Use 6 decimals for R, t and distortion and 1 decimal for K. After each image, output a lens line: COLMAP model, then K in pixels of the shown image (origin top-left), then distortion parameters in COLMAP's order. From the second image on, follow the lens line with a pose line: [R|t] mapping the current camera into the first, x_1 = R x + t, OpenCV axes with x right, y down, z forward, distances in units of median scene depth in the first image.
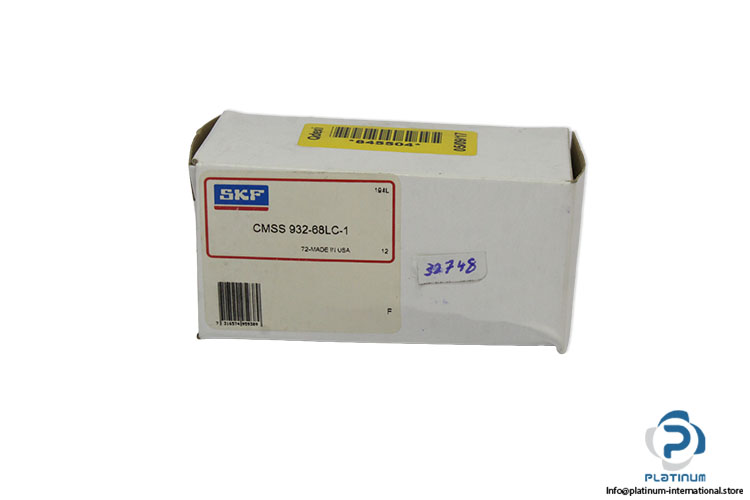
lens RADIAL K [[1859.6, 0, 375.7], [0, 1859.6, 250.3], [0, 0, 1]] dist [-0.004102, 0.000000]
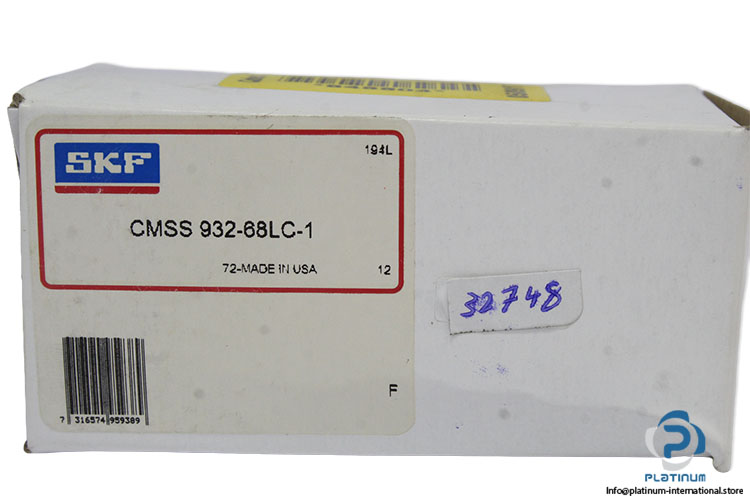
lens RADIAL K [[1736.6, 0, 373.4], [0, 1736.6, 249.4], [0, 0, 1]] dist [0.033934, 0.000000]
pose [[0.999563, -0.003213, 0.029386, -0.012303], [0.007206, 0.990571, -0.136808, 0.060772], [-0.028669, 0.136960, 0.990162, 0.519567]]
